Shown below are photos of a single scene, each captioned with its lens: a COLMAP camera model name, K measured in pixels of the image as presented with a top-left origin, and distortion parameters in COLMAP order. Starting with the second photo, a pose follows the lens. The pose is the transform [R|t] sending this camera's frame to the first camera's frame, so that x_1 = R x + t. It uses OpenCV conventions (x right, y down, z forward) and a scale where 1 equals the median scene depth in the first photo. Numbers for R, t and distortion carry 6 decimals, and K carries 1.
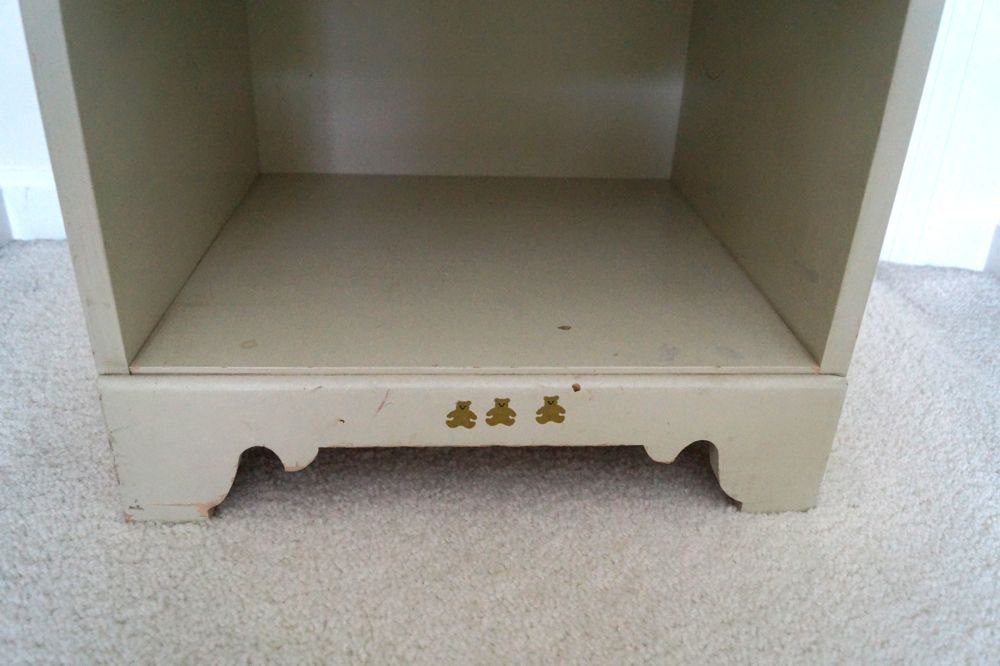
lens RADIAL K [[779.3, 0, 500.0], [0, 779.3, 333.0], [0, 0, 1]] dist [-0.077798, 0.002197]
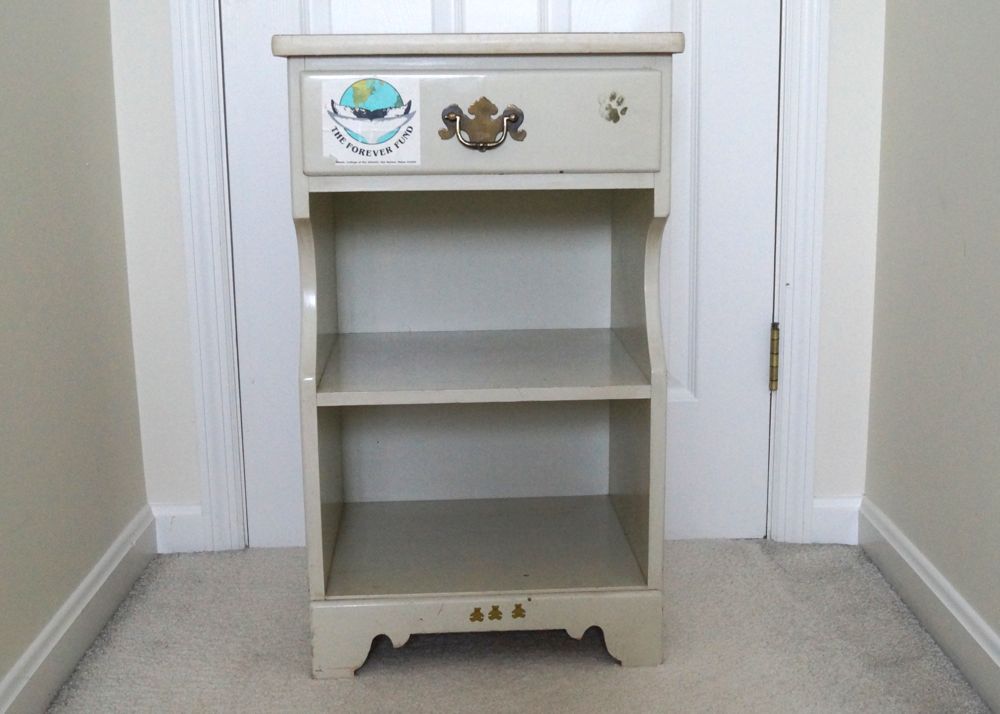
lens RADIAL K [[1279.3, 0, 500.0], [0, 1279.3, 357.0], [0, 0, 1]] dist [-0.022520, -0.018939]
pose [[0.998659, -0.047885, -0.019664, 0.116280], [0.040450, 0.958916, -0.280791, 0.410422], [0.032302, 0.279619, 0.959568, -2.546827]]
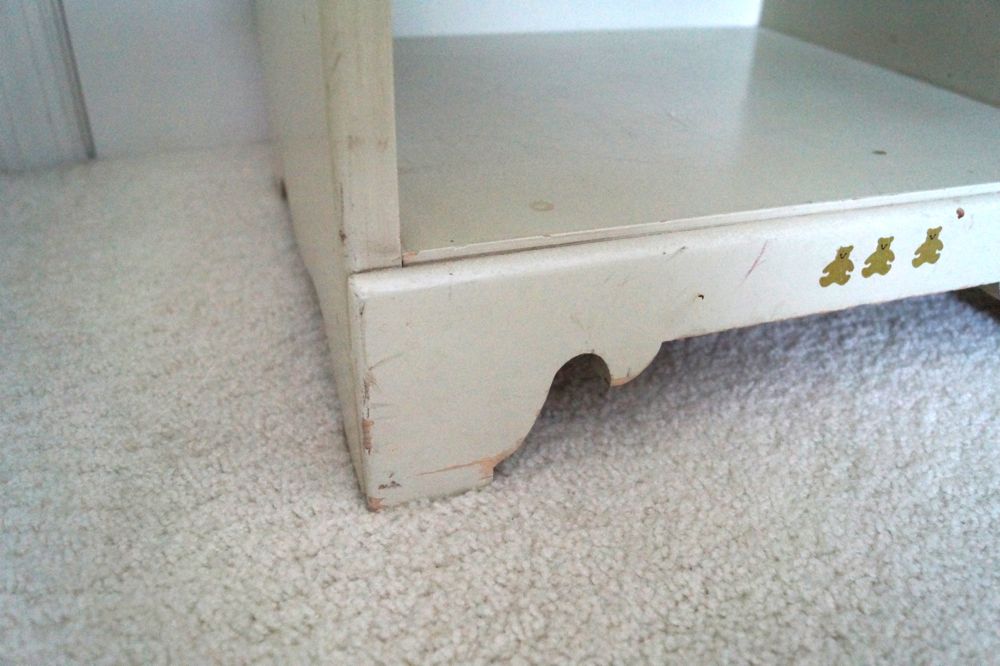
lens RADIAL K [[779.3, 0, 500.0], [0, 779.3, 333.0], [0, 0, 1]] dist [-0.077798, 0.002197]
pose [[0.963208, -0.150633, 0.222577, -0.523849], [0.135063, 0.987297, 0.083681, 0.061866], [-0.232355, -0.050541, 0.971317, 0.358127]]
